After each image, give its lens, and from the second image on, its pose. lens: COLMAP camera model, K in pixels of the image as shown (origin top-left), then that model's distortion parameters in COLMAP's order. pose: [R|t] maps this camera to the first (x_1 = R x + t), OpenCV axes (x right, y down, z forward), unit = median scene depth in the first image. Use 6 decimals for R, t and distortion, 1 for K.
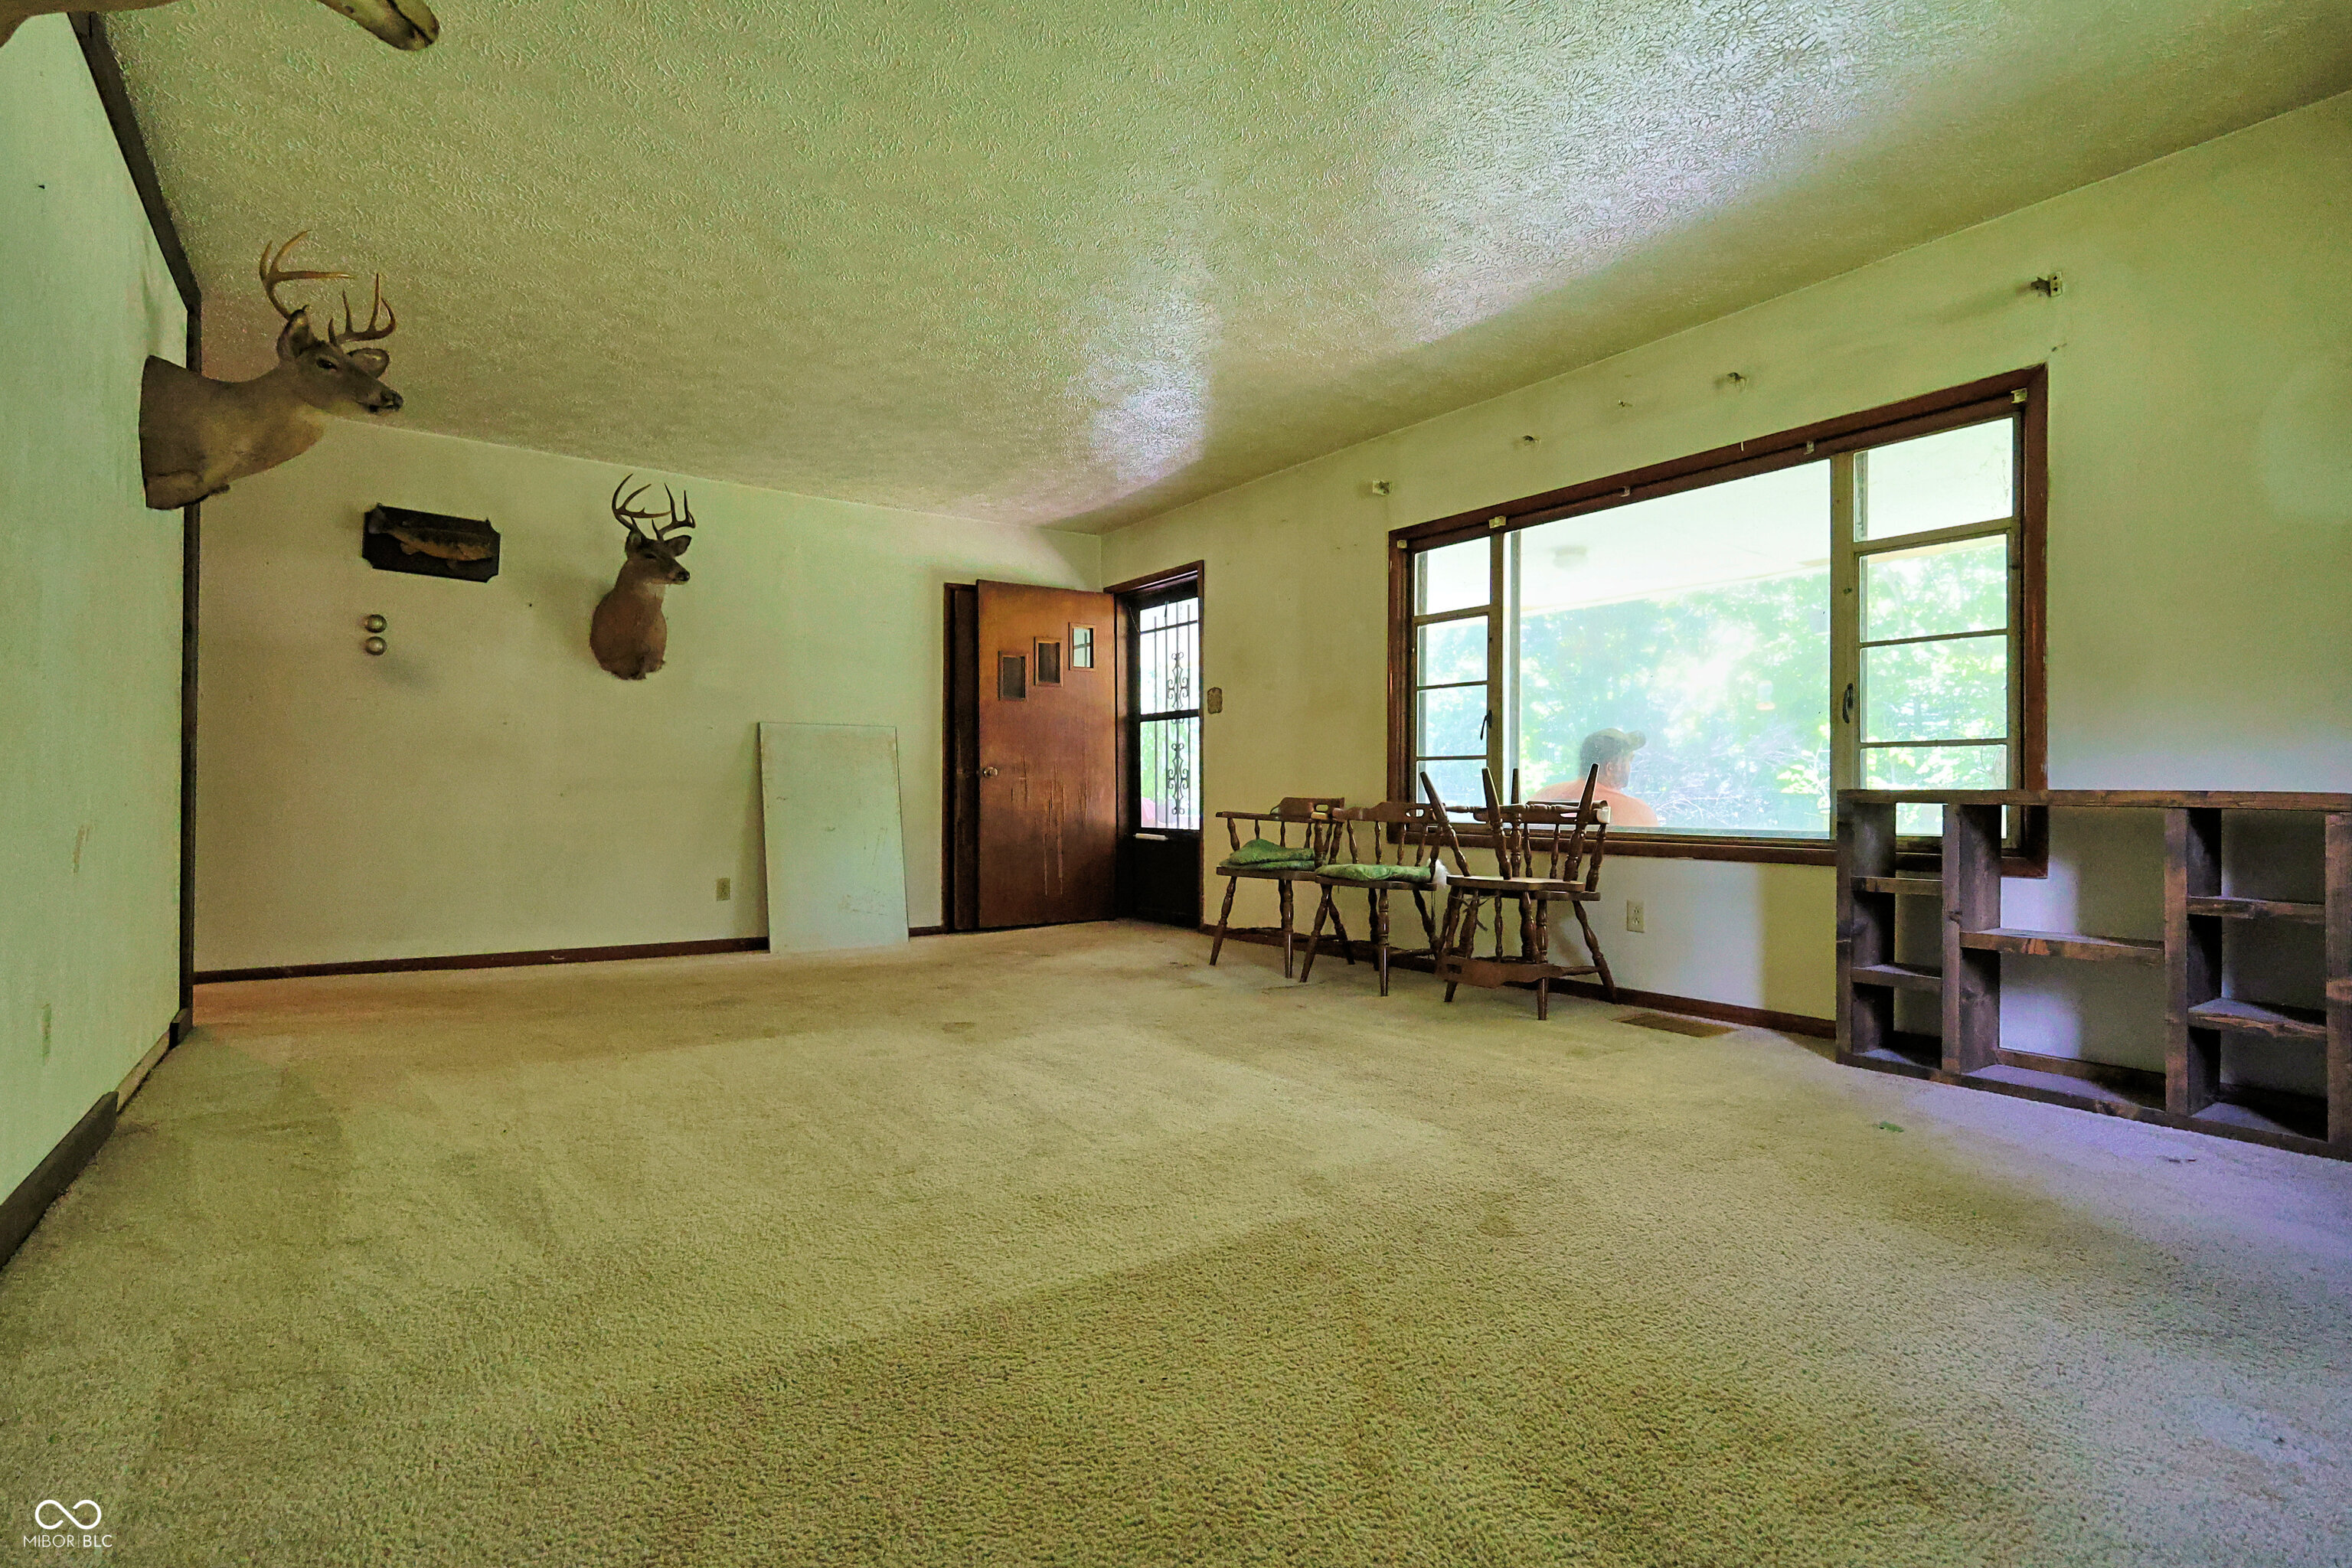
lens RADIAL K [[1125.3, 0, 1179.7], [0, 1125.3, 794.1], [0, 0, 1]] dist [0.003802, 0.000723]
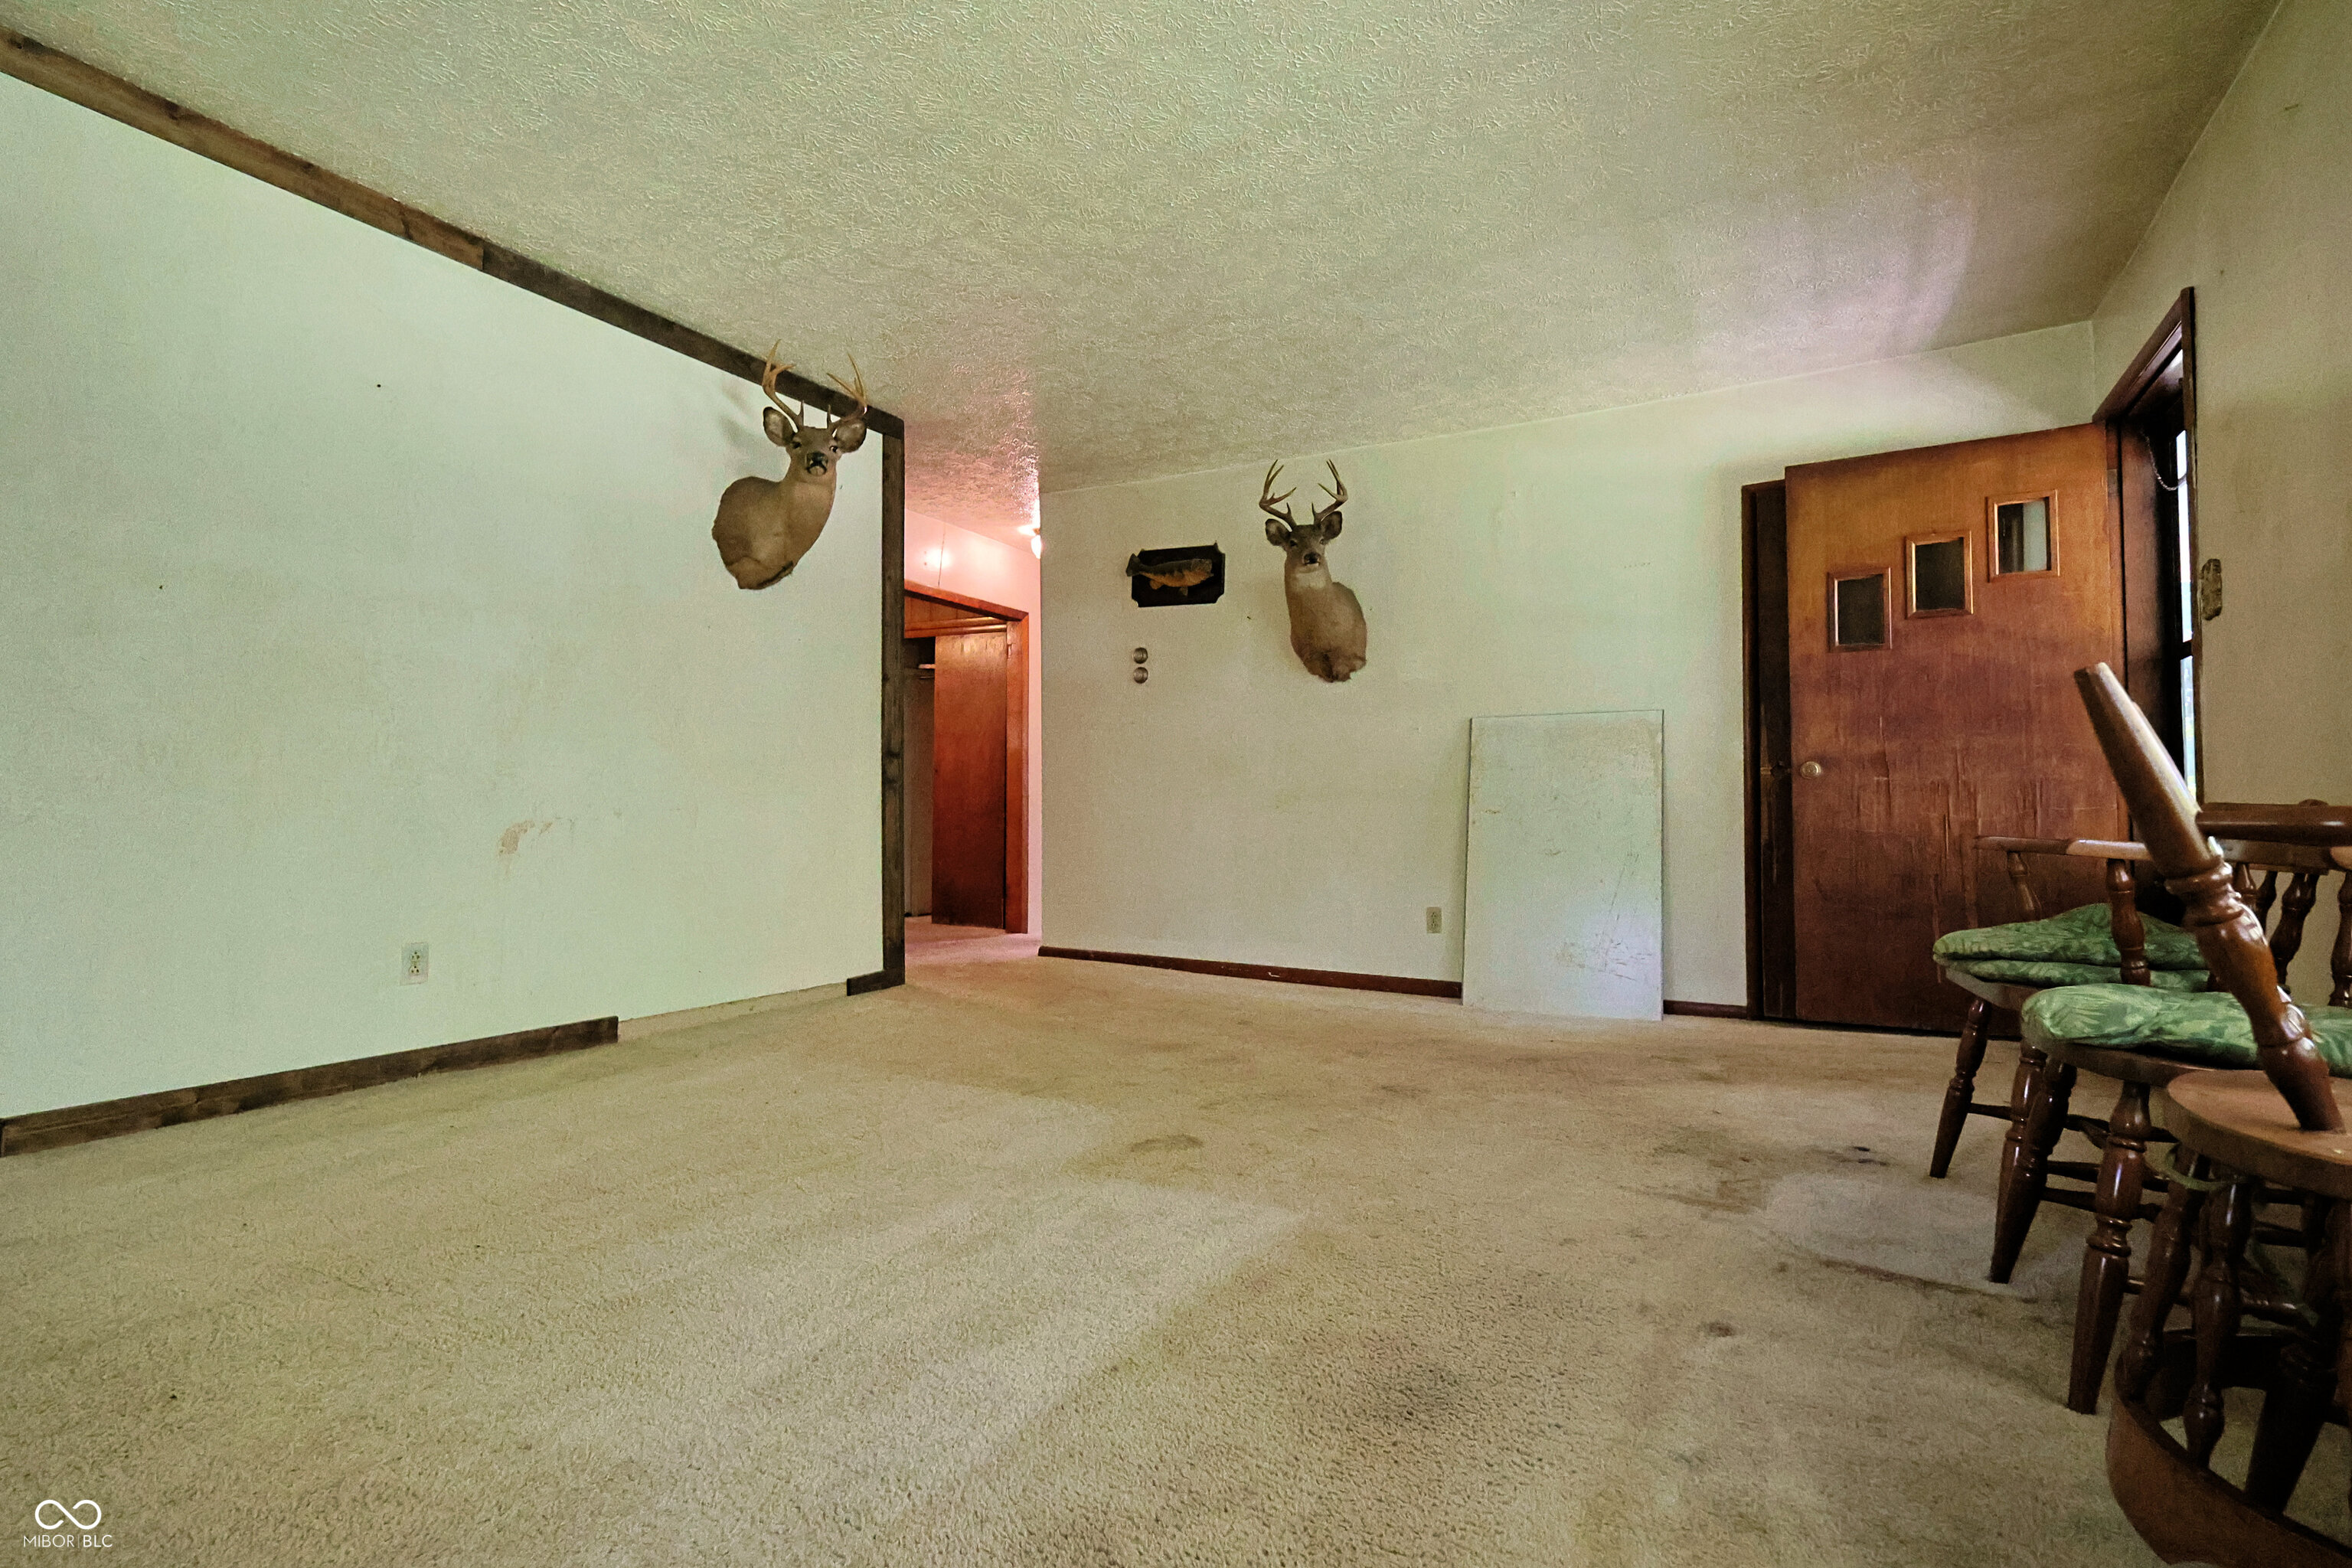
lens RADIAL K [[1125.3, 0, 1178.3], [0, 1125.3, 786.0], [0, 0, 1]] dist [0.003802, 0.000723]
pose [[0.429352, -0.021868, -0.902873, 0.319146], [-0.003800, 0.999654, -0.026019, 0.008892], [0.903129, 0.014602, 0.429120, 0.549607]]
